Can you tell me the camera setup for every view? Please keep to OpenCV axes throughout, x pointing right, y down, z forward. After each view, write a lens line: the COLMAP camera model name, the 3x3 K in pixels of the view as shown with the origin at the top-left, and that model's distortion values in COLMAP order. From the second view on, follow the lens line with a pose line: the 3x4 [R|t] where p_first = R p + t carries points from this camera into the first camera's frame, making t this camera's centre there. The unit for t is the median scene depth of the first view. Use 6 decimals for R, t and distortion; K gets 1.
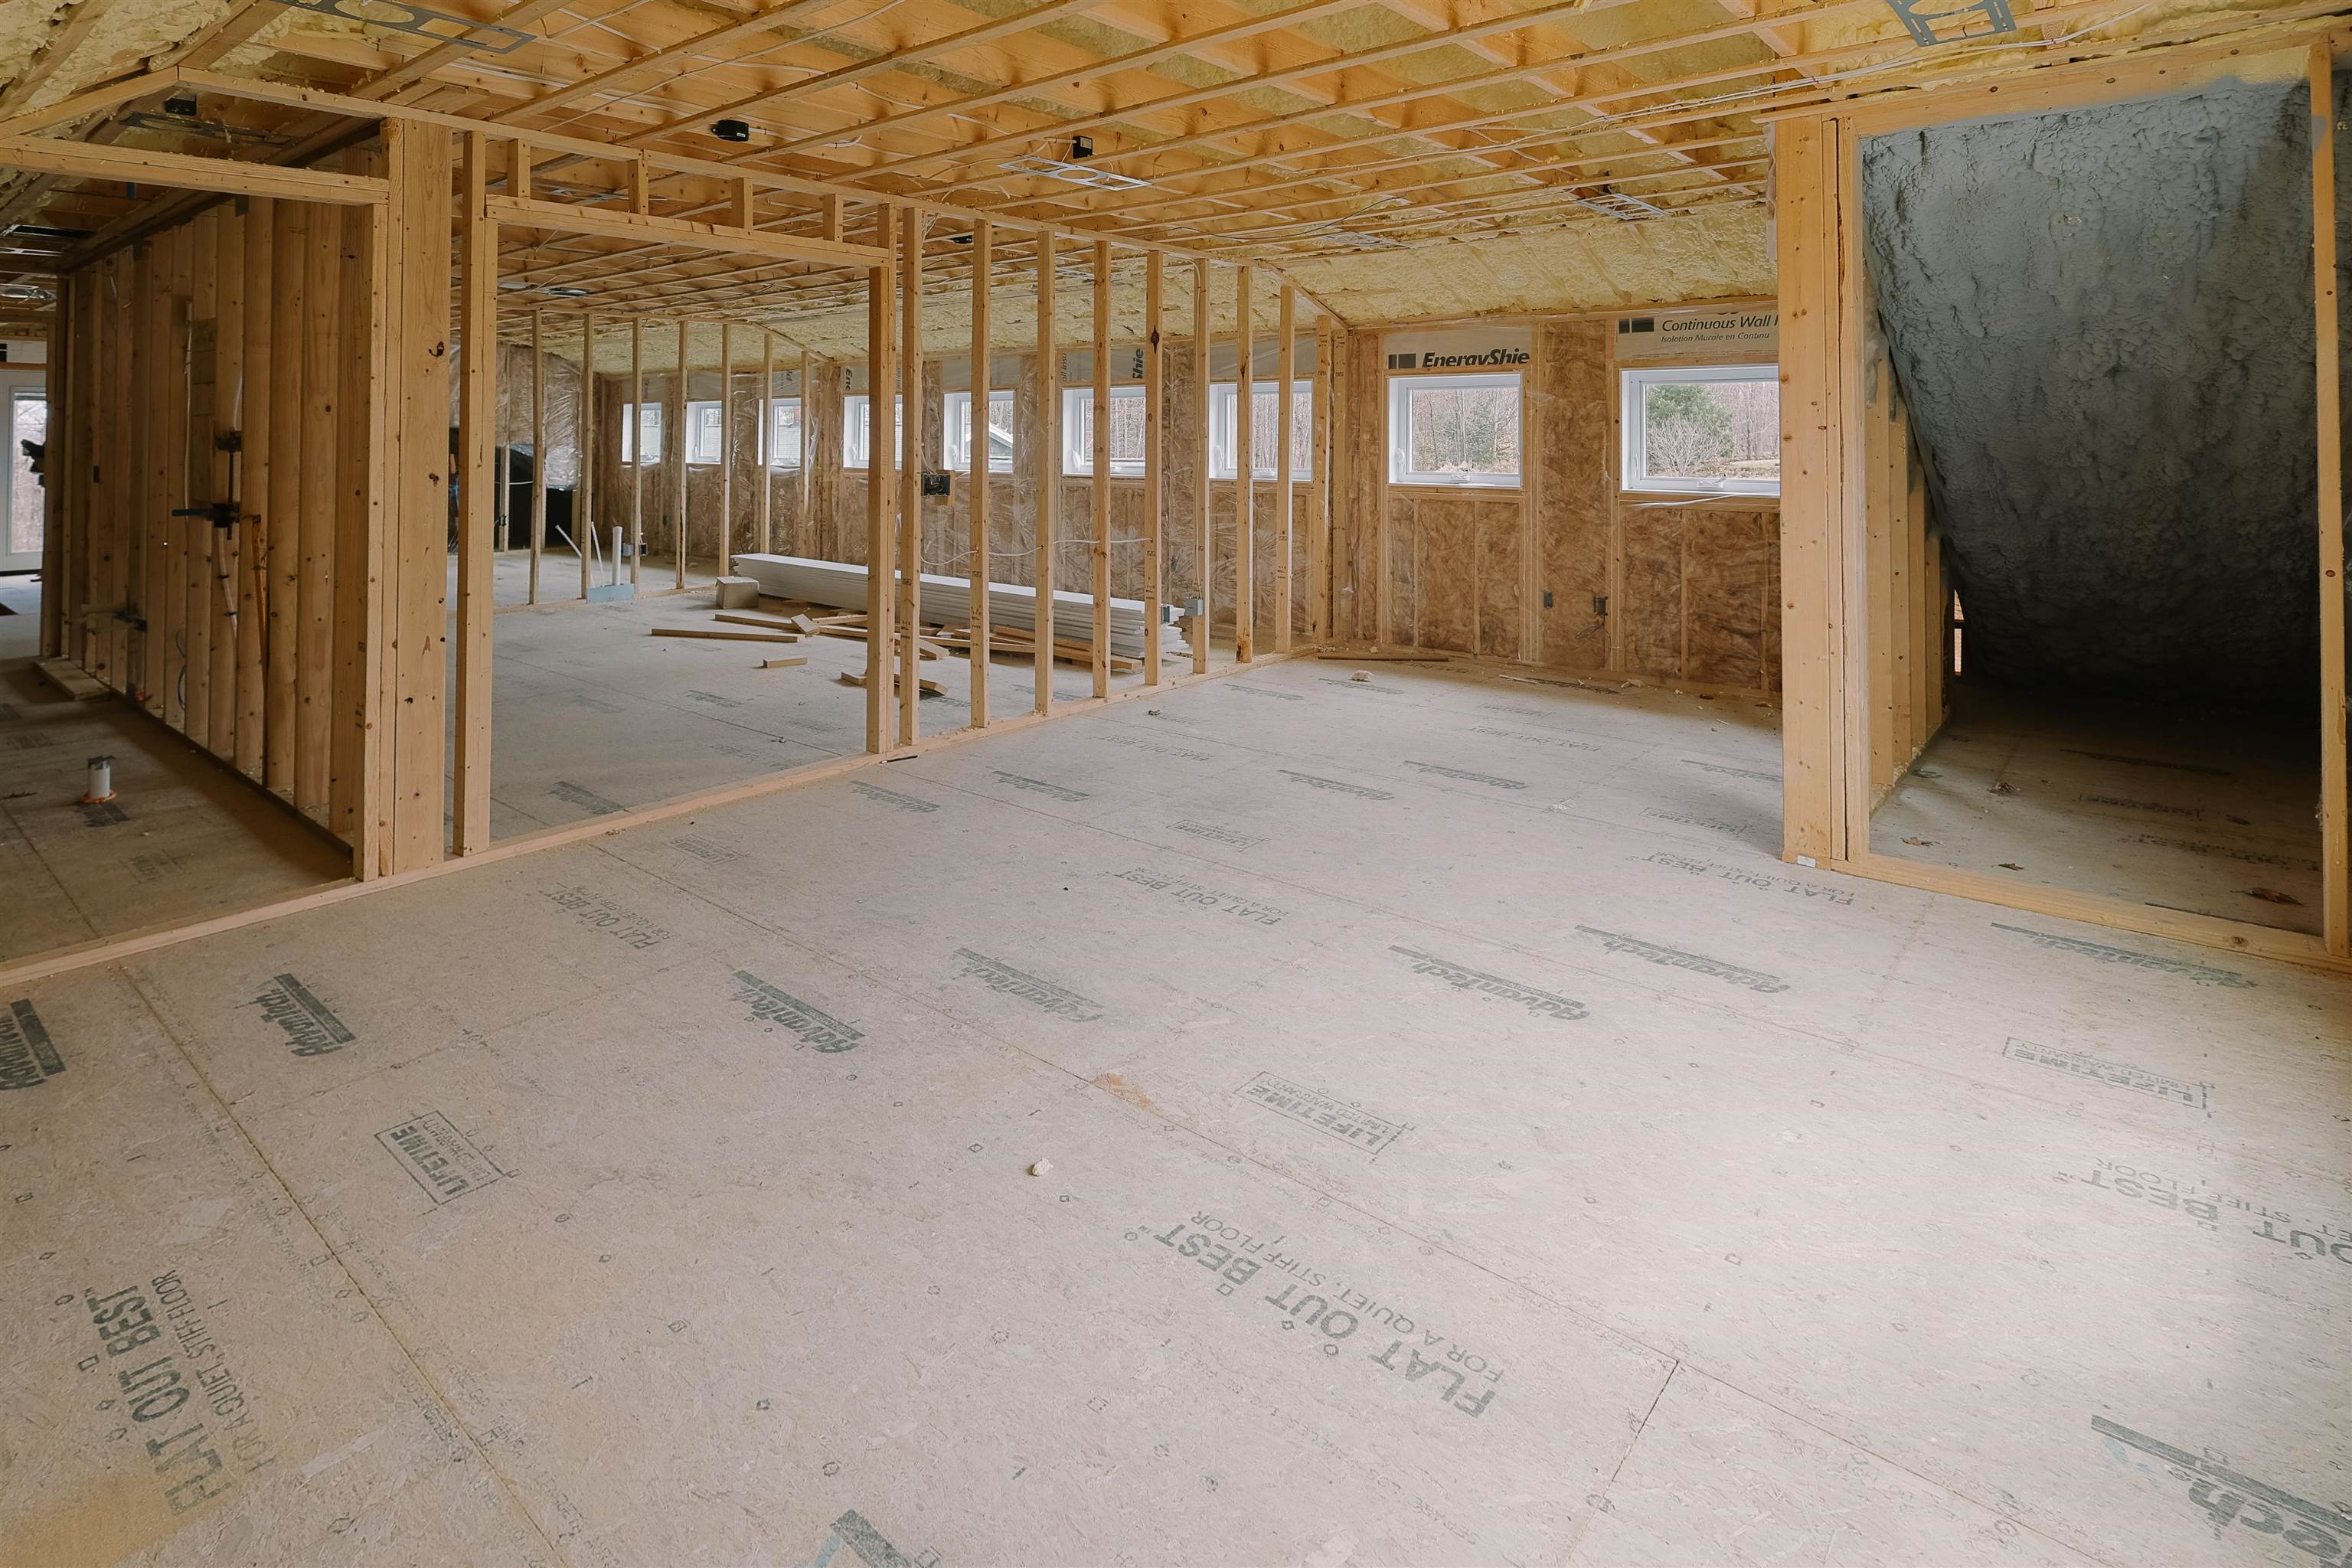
lens RADIAL K [[1162.2, 0, 1143.5], [0, 1162.2, 782.4], [0, 0, 1]] dist [0.000194, -0.000203]
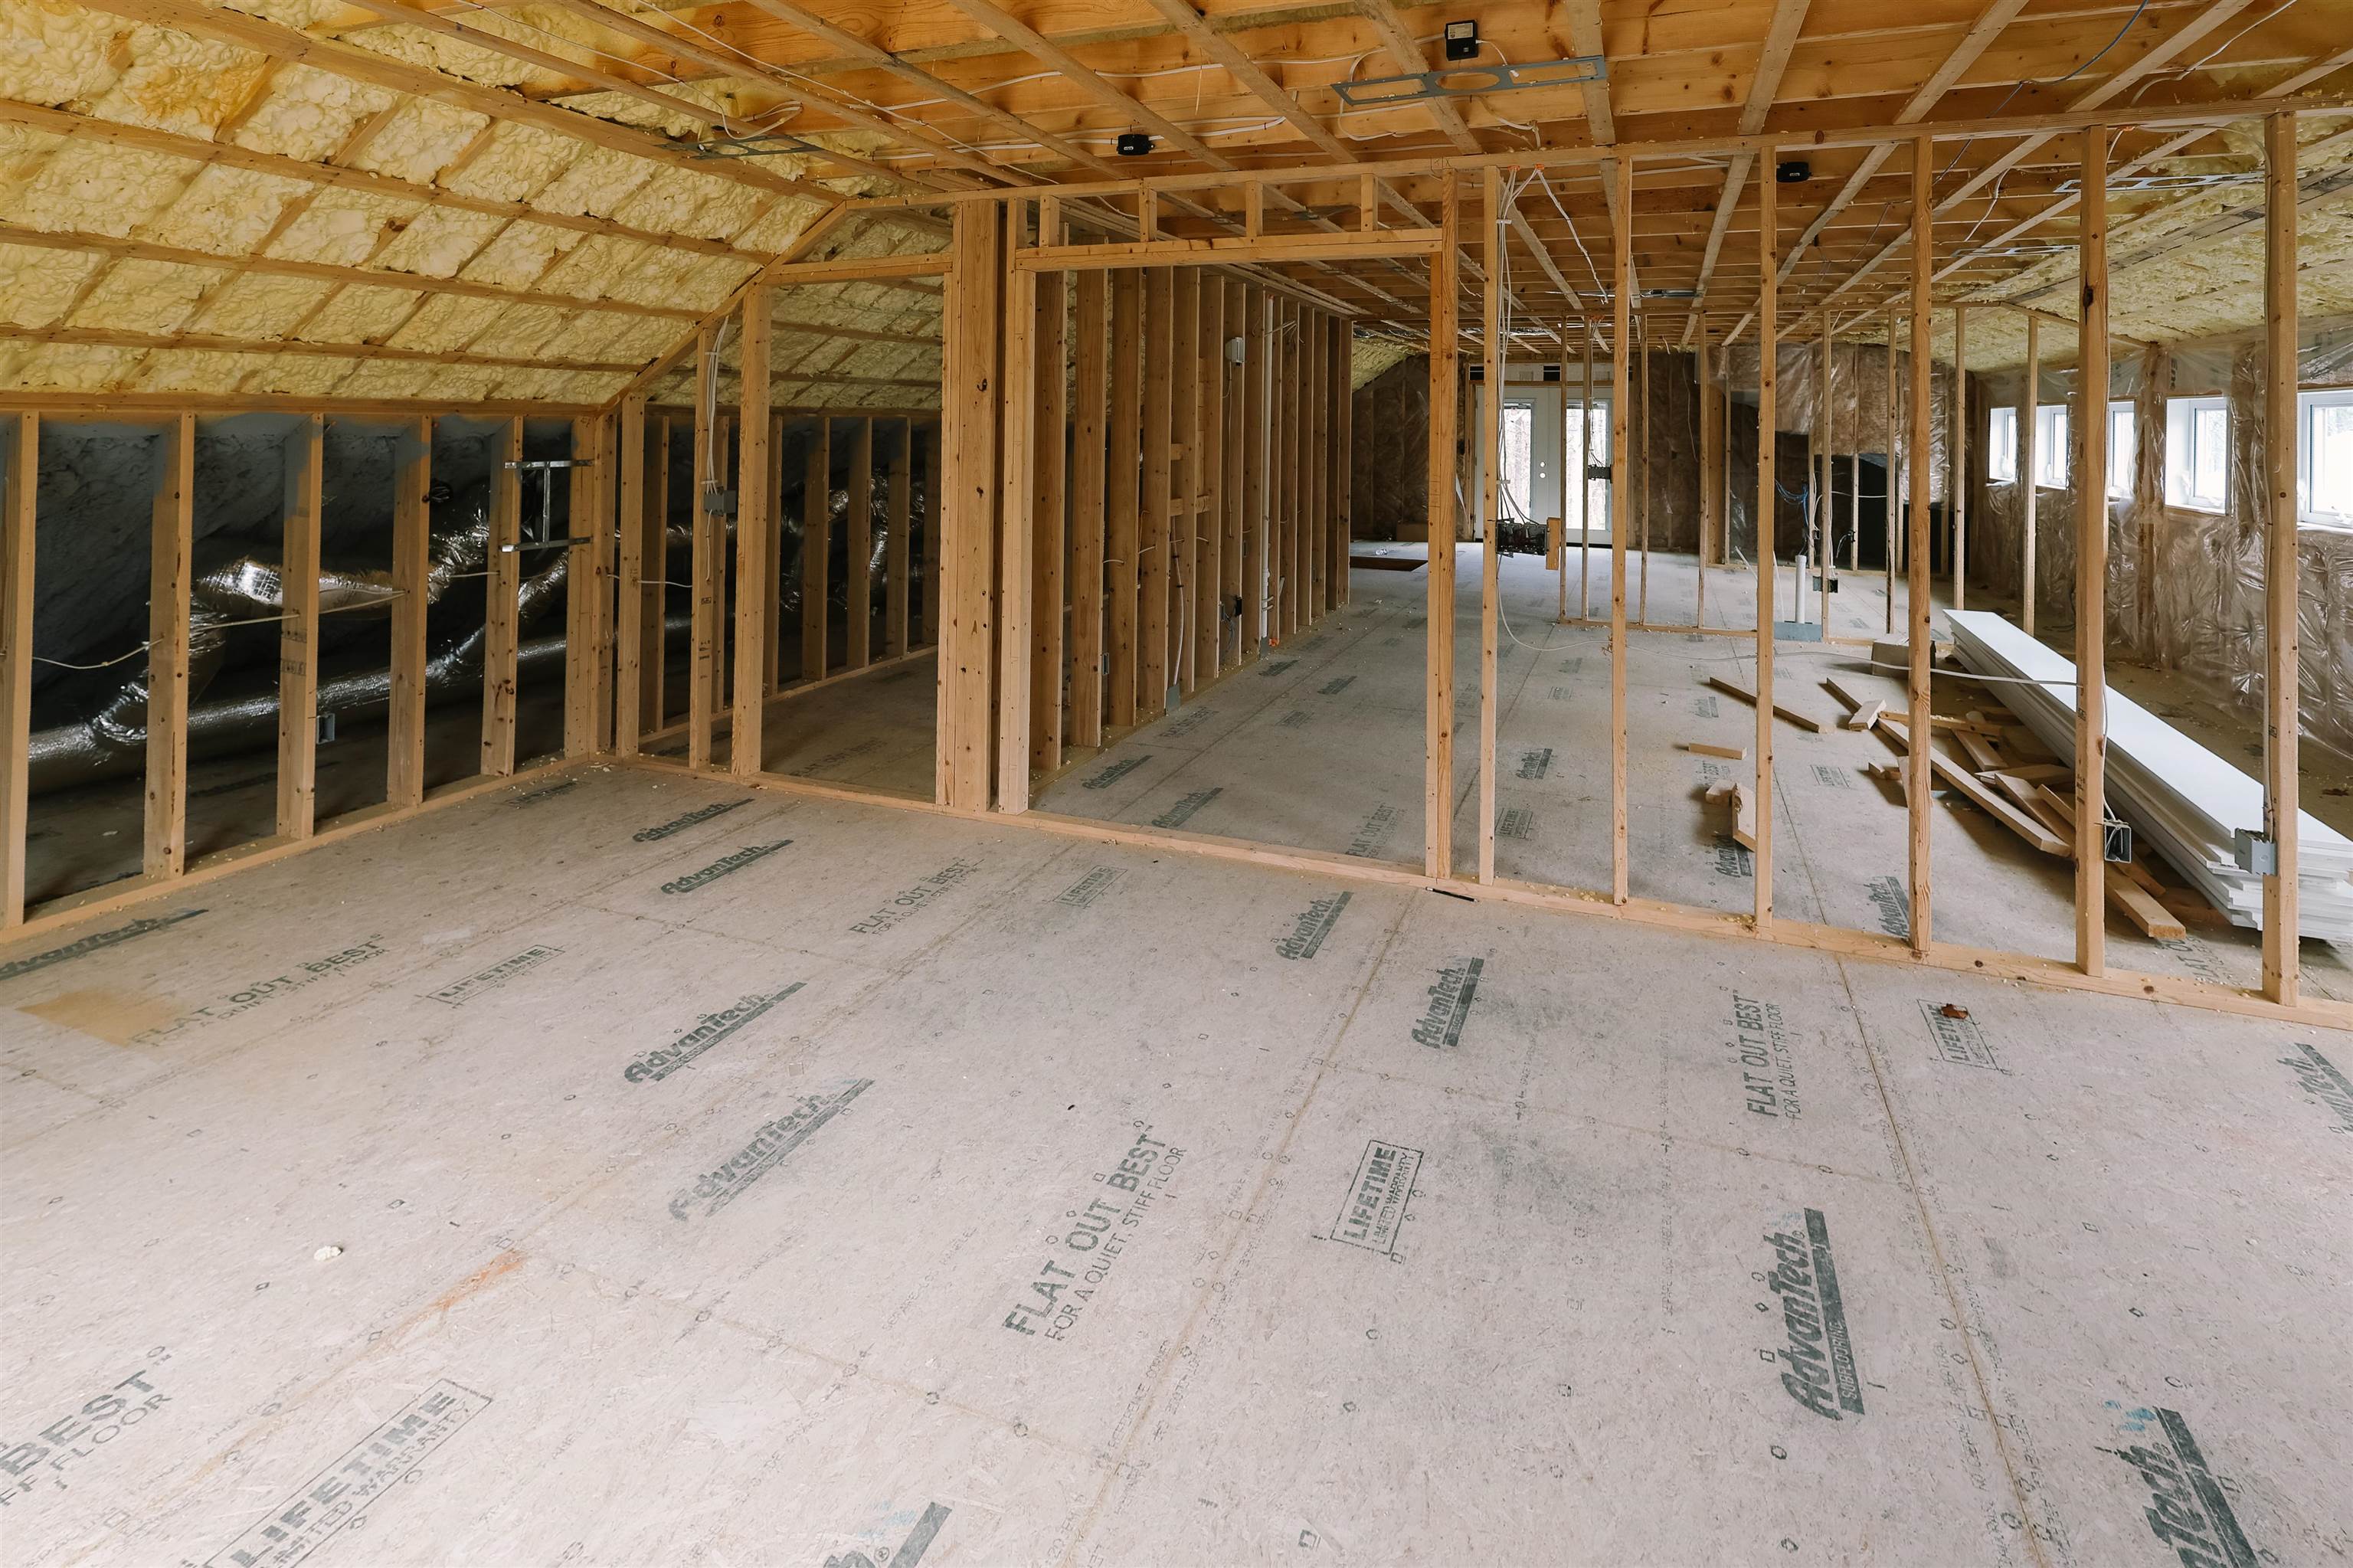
lens RADIAL K [[1162.7, 0, 1144.0], [0, 1162.7, 782.4], [0, 0, 1]] dist [0.000194, -0.000203]
pose [[0.307024, 0.285237, -0.907952, 0.696758], [-0.288461, 0.937042, 0.196832, -0.132090], [0.906932, 0.201477, 0.369974, 0.332906]]
